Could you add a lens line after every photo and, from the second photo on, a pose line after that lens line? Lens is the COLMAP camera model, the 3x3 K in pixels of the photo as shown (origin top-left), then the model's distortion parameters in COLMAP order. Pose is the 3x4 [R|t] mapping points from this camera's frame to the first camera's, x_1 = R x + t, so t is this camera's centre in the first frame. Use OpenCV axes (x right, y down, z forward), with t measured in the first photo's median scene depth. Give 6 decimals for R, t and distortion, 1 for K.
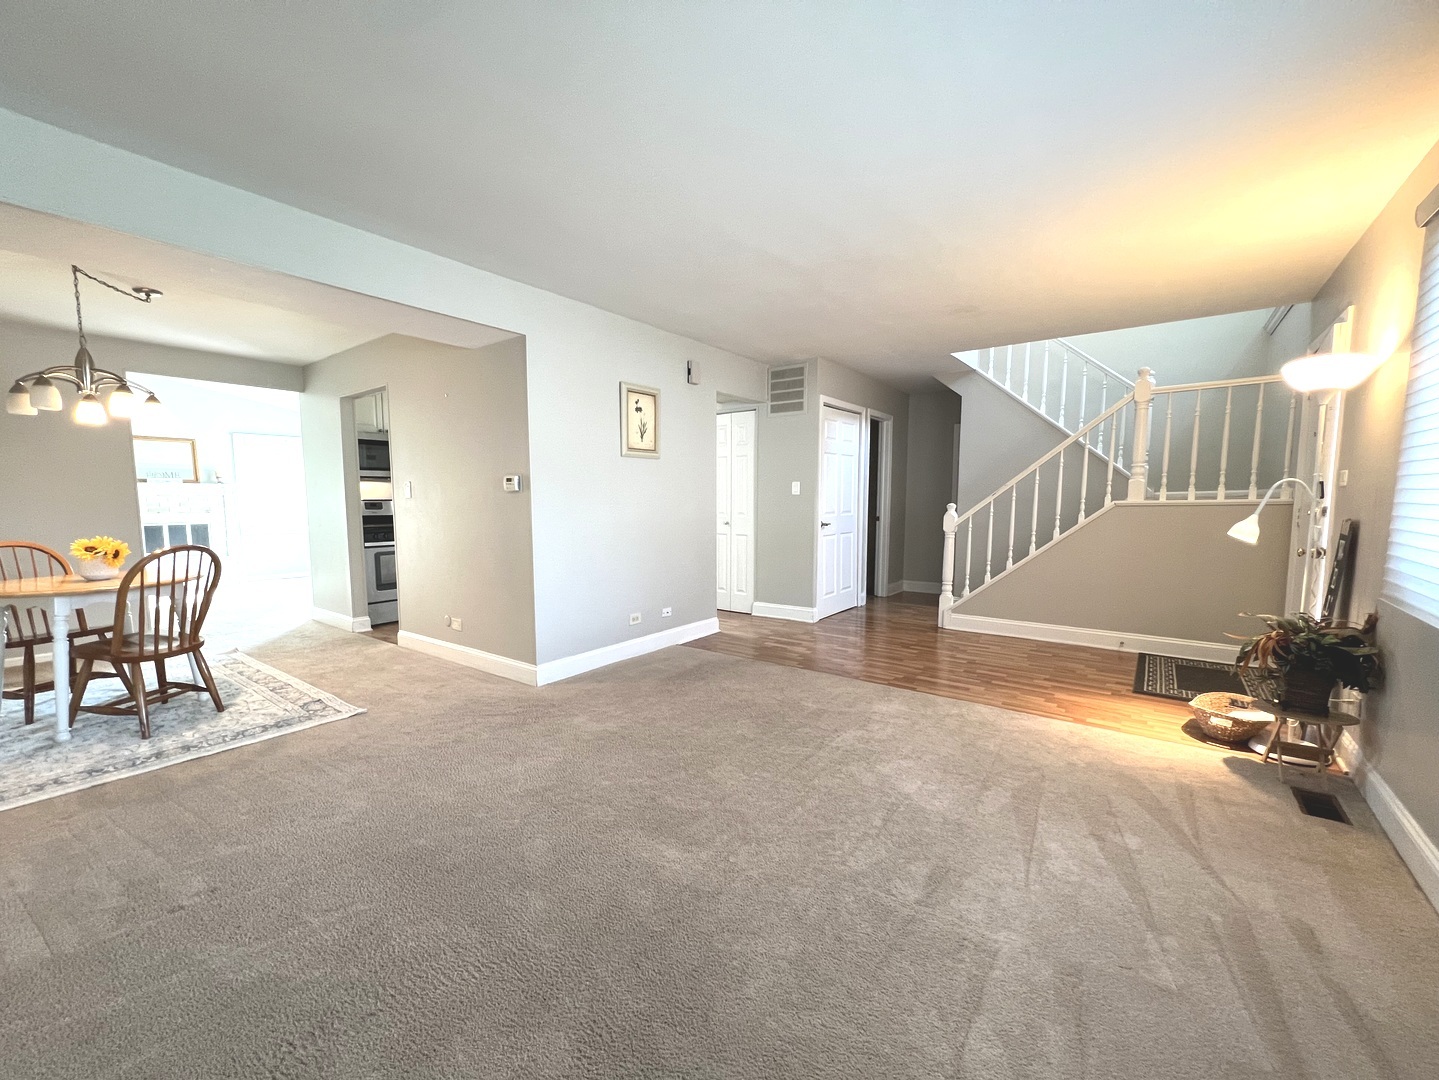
lens RADIAL K [[585.0, 0, 720.8], [0, 585.0, 555.4], [0, 0, 1]] dist [-0.000896, -0.000076]
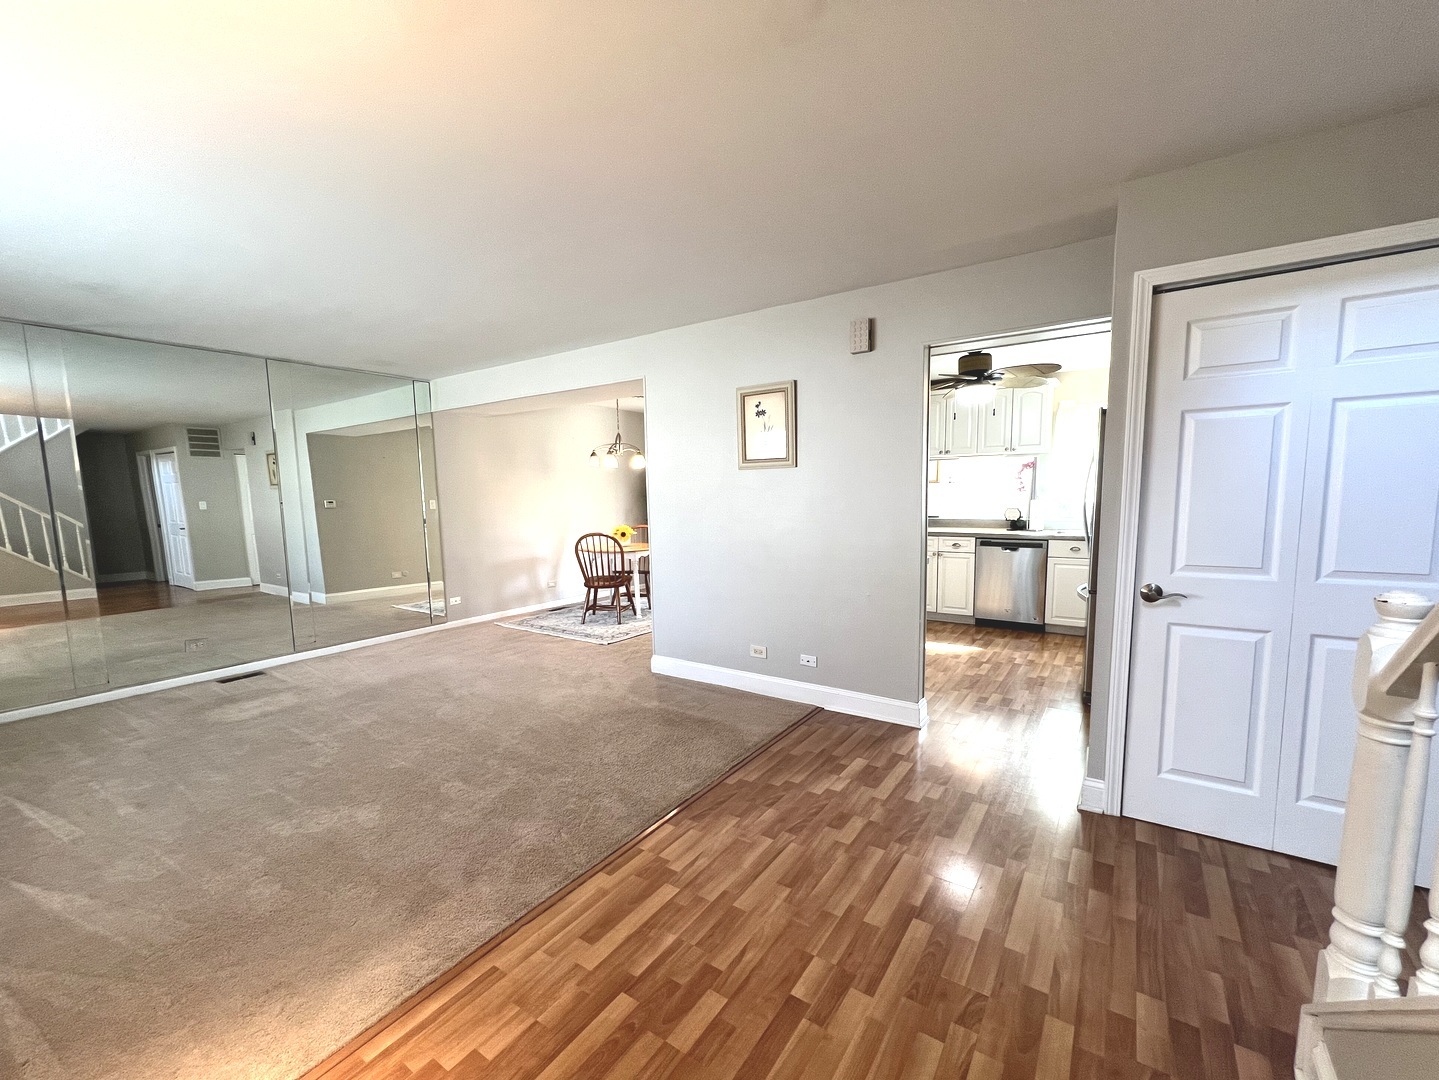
lens RADIAL K [[609.5, 0, 718.9], [0, 609.5, 560.9], [0, 0, 1]] dist [-0.001052, -0.000029]
pose [[0.040276, 0.122706, -0.991625, 0.877760], [-0.079693, 0.989664, 0.119227, -0.155515], [0.996005, 0.074224, 0.049638, 1.035323]]
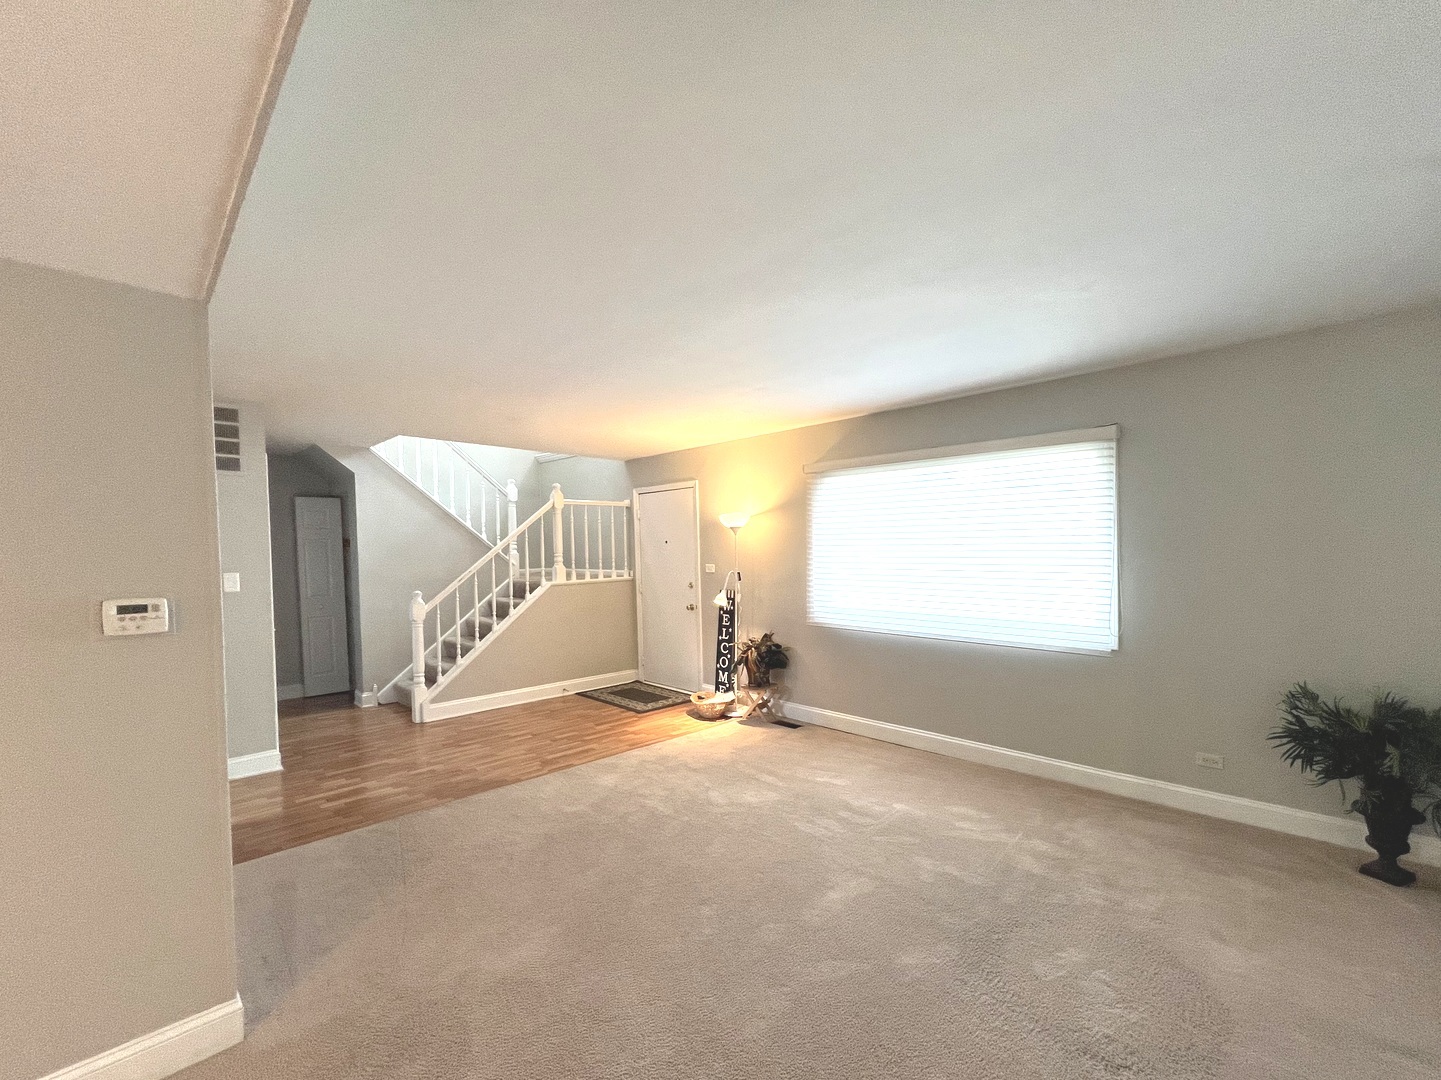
lens RADIAL K [[610.3, 0, 719.9], [0, 610.3, 560.9], [0, 0, 1]] dist [-0.001052, -0.000029]
pose [[0.174611, -0.017920, 0.984474, -0.715146], [0.115577, 0.993296, -0.002418, -0.110884], [-0.977831, 0.114205, 0.175511, 0.479347]]
